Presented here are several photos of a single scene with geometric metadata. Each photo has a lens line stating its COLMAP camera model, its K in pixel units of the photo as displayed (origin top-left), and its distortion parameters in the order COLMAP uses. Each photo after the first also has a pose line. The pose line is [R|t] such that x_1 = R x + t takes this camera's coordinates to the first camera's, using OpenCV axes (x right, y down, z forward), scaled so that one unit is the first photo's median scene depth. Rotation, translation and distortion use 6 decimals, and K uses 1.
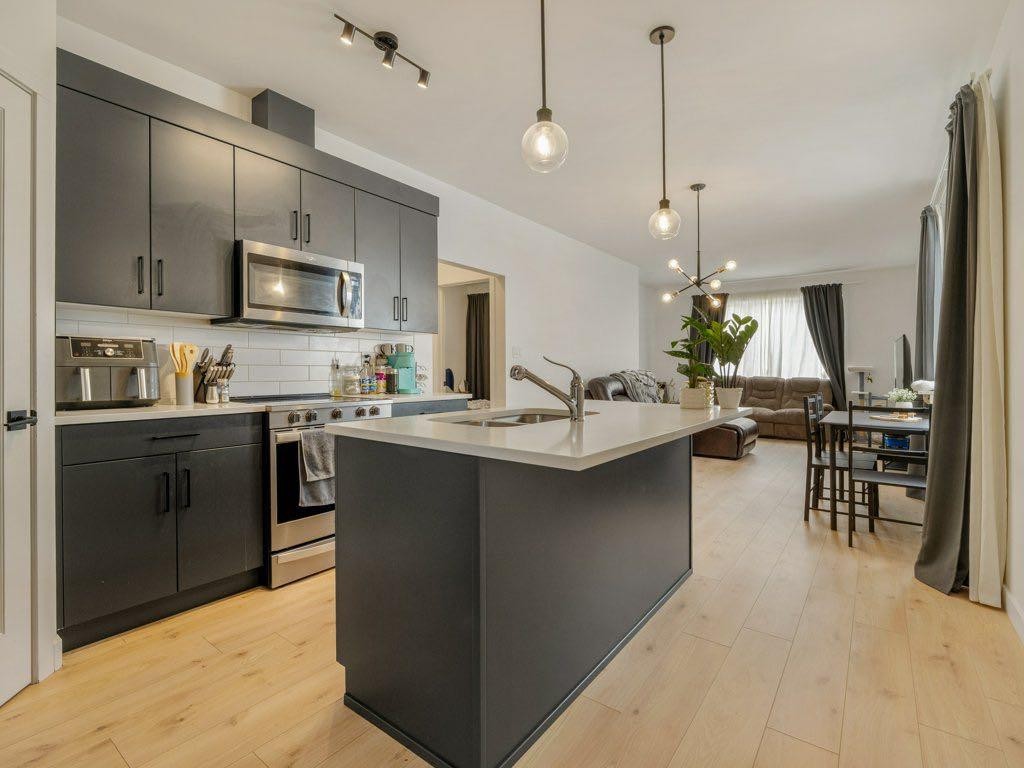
lens RADIAL K [[488.8, 0, 505.0], [0, 488.8, 364.5], [0, 0, 1]] dist [-0.010905, -0.000343]
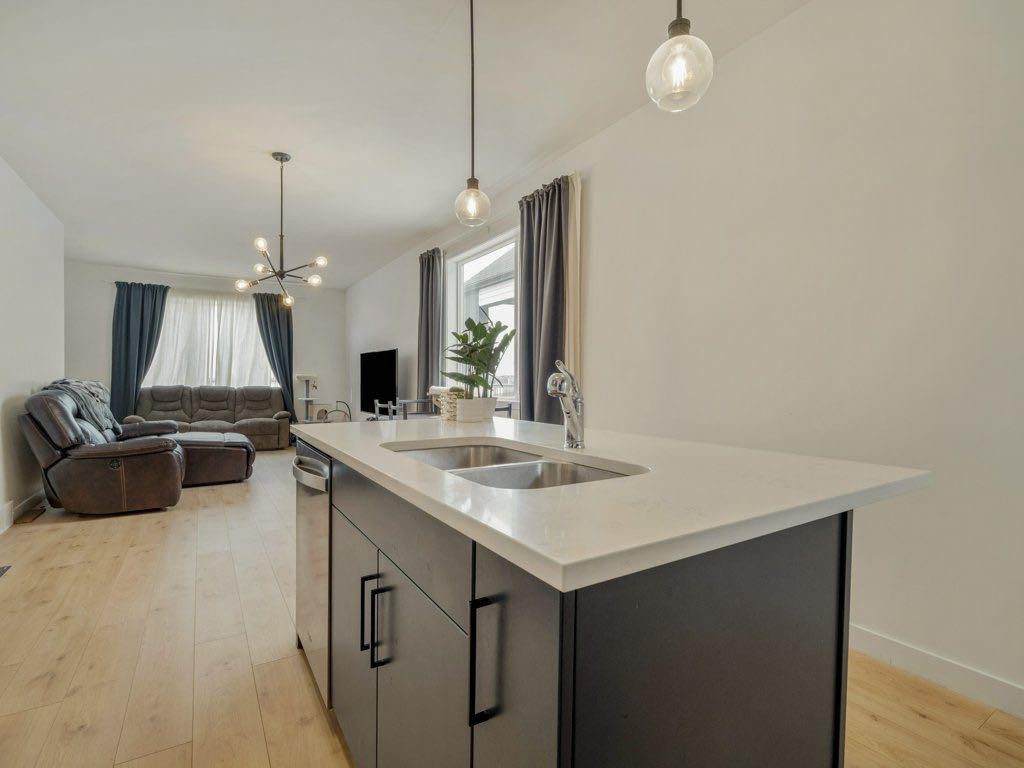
lens RADIAL K [[503.4, 0, 477.0], [0, 503.4, 380.9], [0, 0, 1]] dist [0.050358, 0.000064]
pose [[0.411987, -0.010204, 0.911133, -0.138754], [-0.004619, 0.999901, 0.013287, 0.000760], [-0.911178, -0.009683, 0.411899, 0.181908]]
